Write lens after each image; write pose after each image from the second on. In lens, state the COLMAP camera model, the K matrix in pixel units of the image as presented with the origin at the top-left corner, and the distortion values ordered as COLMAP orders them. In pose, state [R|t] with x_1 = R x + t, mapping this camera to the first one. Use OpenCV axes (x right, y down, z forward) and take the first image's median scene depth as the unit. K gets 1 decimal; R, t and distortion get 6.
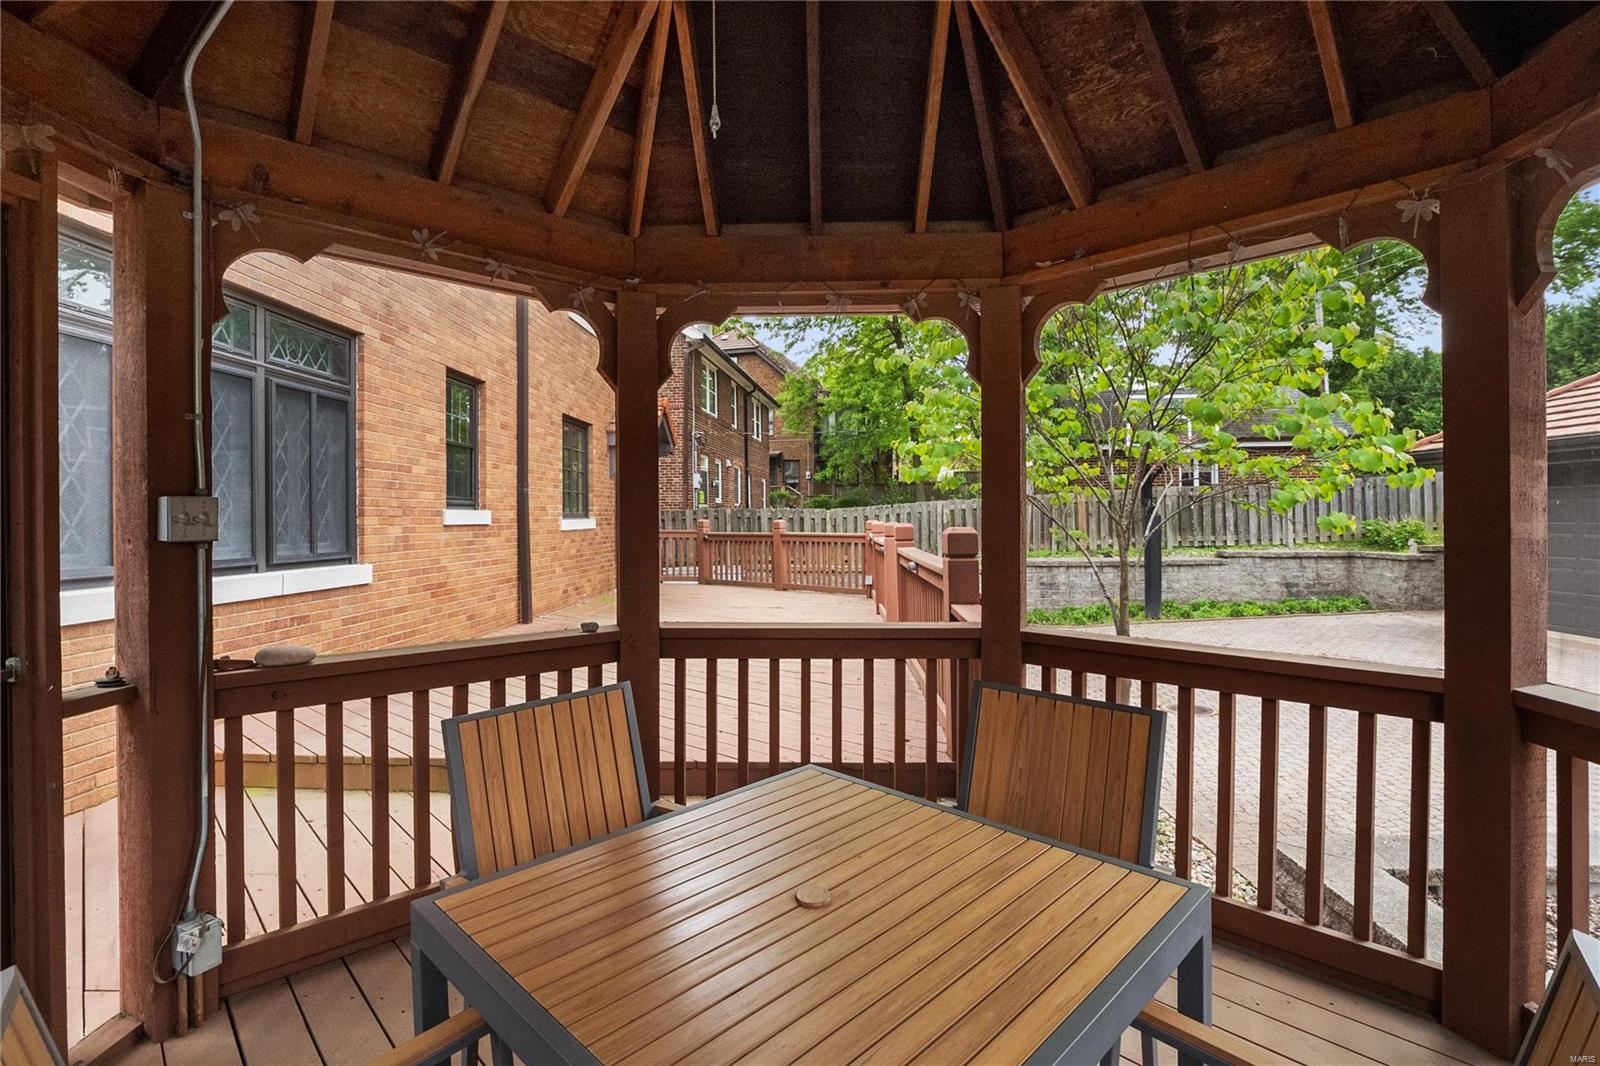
lens RADIAL K [[761.7, 0, 751.0], [0, 761.7, 515.4], [0, 0, 1]] dist [0.000504, -0.014047]
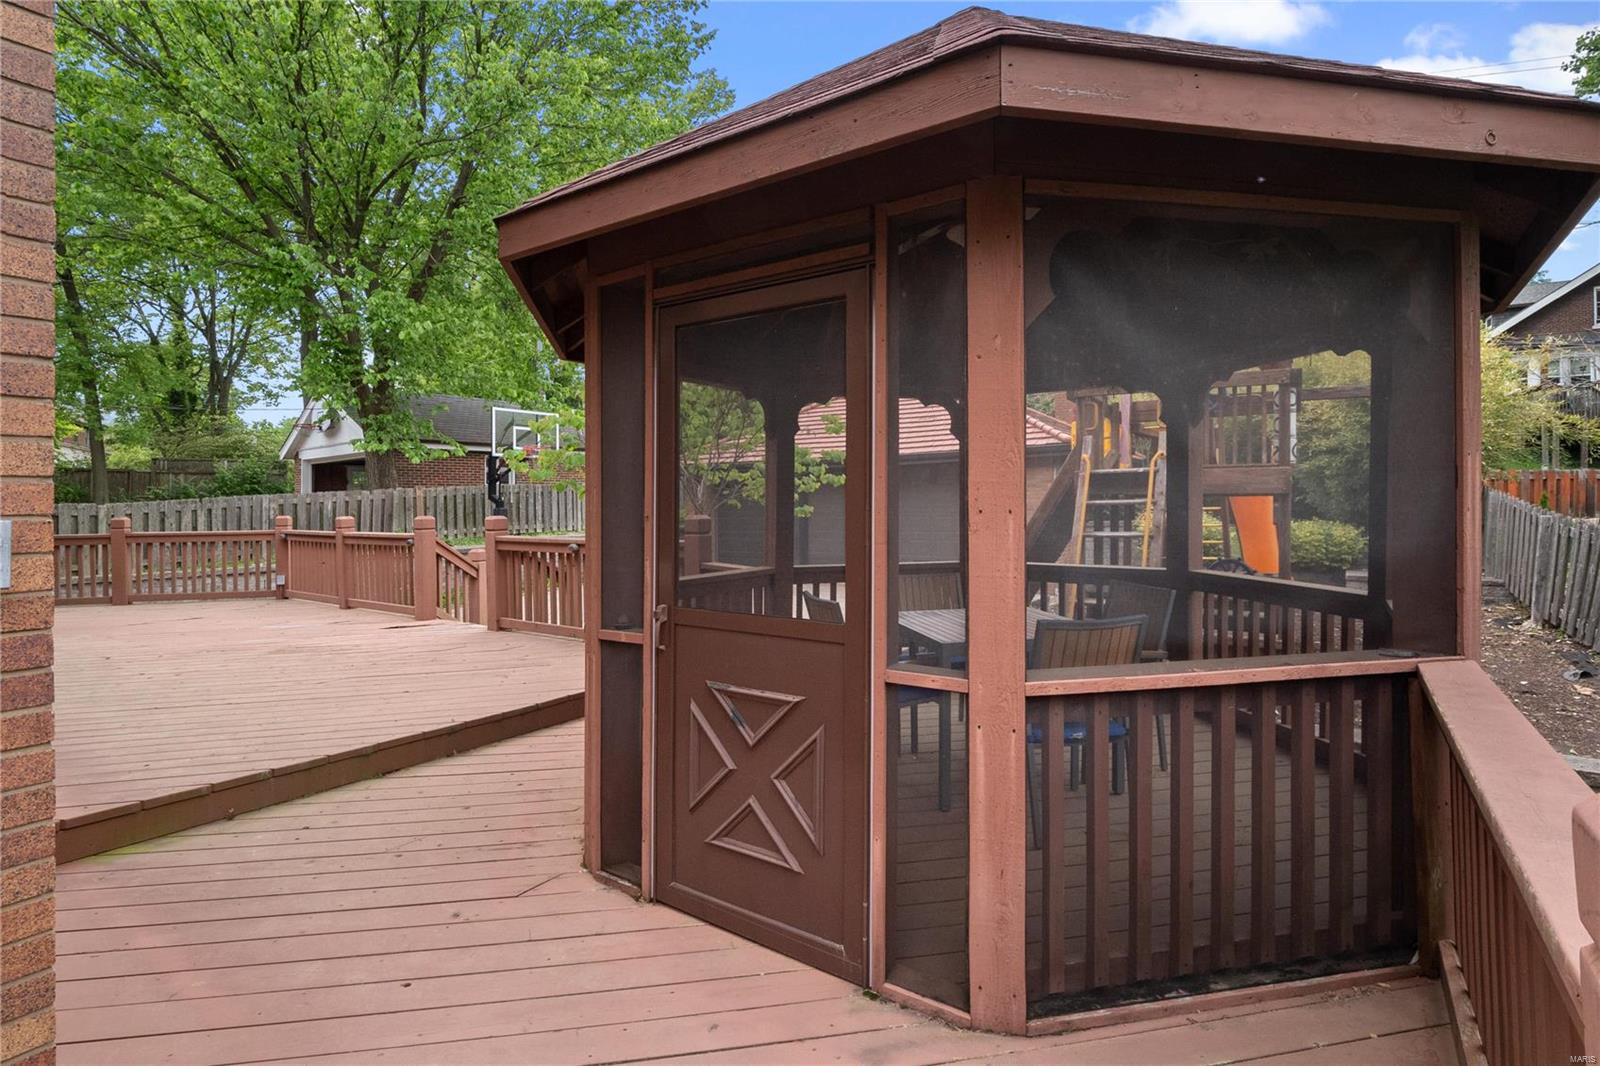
lens RADIAL K [[761.7, 0, 751.0], [0, 761.7, 515.4], [0, 0, 1]] dist [0.000504, -0.014047]
pose [[0.552666, -0.013991, 0.833285, -0.235000], [0.007225, 0.999902, 0.011996, -0.000989], [-0.833372, -0.000610, 0.552713, 0.004445]]
